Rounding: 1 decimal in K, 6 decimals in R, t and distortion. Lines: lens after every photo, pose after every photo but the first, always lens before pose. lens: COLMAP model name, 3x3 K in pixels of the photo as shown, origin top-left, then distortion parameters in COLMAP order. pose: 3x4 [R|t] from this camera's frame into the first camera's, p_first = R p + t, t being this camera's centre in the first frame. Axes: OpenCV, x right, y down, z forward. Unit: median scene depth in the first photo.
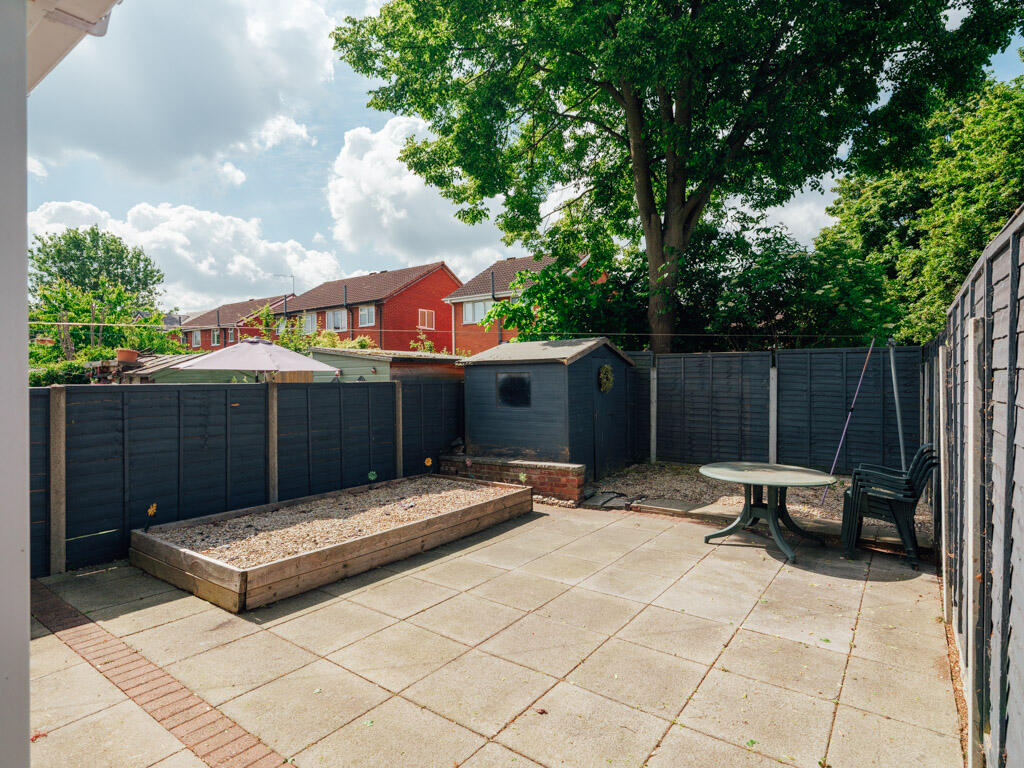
lens RADIAL K [[554.5, 0, 508.4], [0, 554.5, 387.6], [0, 0, 1]] dist [0.004580, -0.001752]
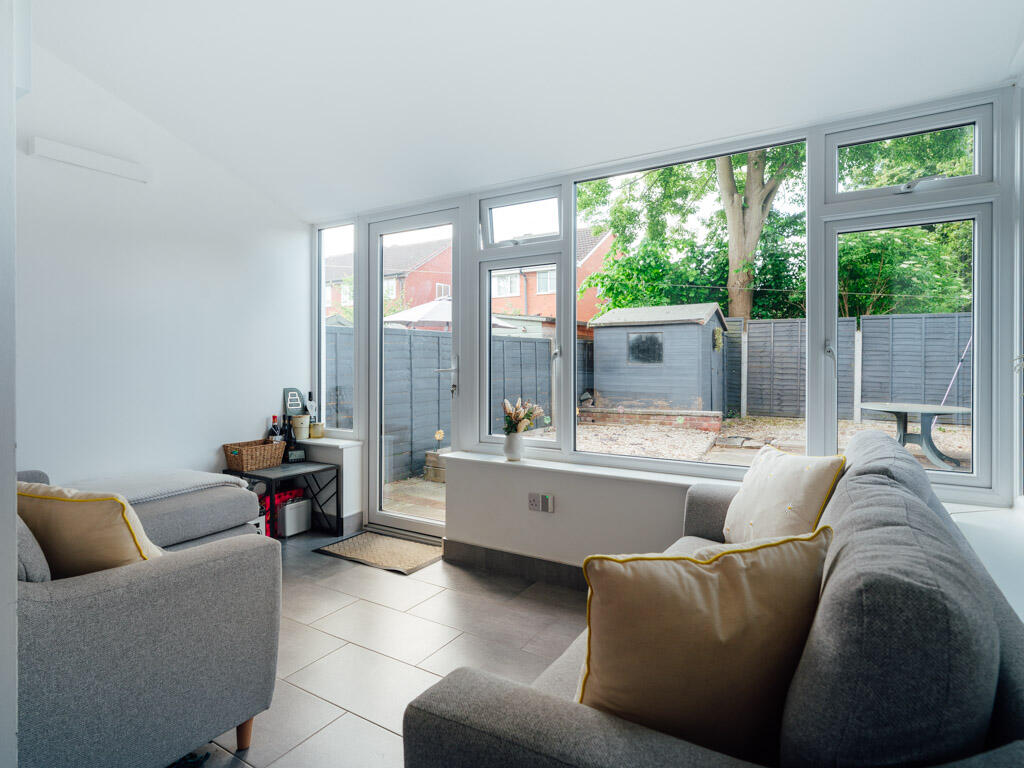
lens RADIAL K [[554.5, 0, 514.2], [0, 554.5, 378.0], [0, 0, 1]] dist [0.004580, -0.001752]
pose [[0.997797, 0.001737, 0.066323, -0.291786], [-0.002977, 0.999822, 0.018609, 0.039191], [-0.066279, -0.018766, 0.997625, -0.091985]]
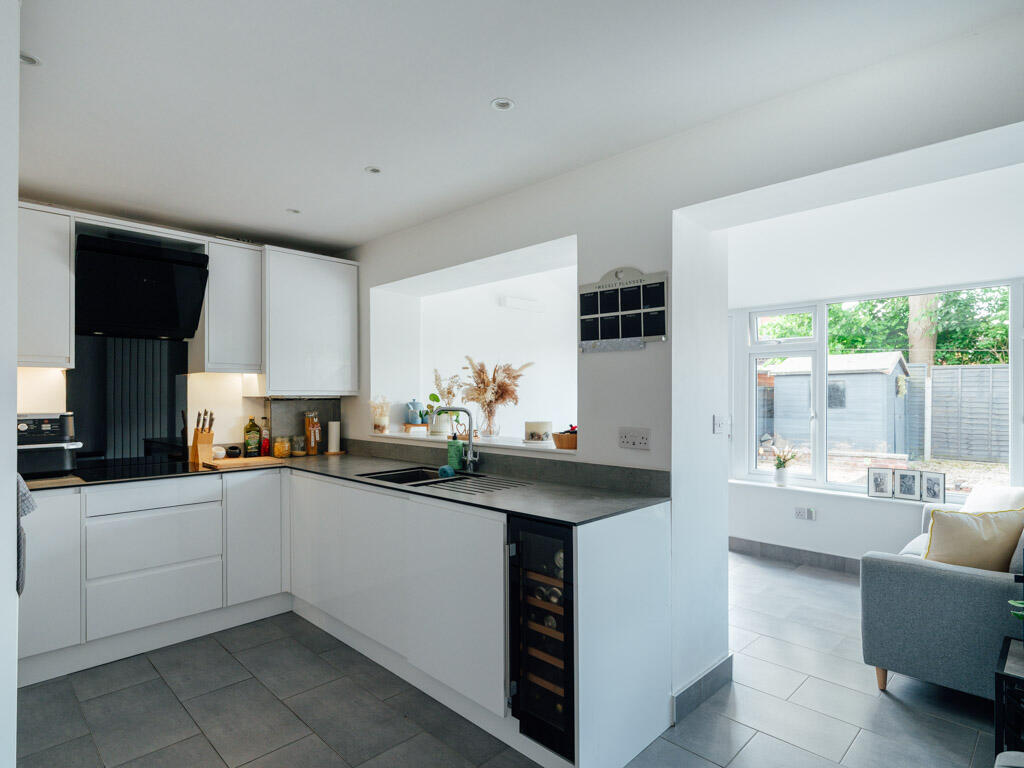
lens RADIAL K [[554.5, 0, 509.1], [0, 554.5, 402.0], [0, 0, 1]] dist [0.004580, -0.001752]
pose [[0.986180, 0.007040, -0.165531, -0.431154], [-0.006600, 0.999973, 0.003211, 0.017885], [0.165549, -0.002074, 0.986199, -0.302088]]
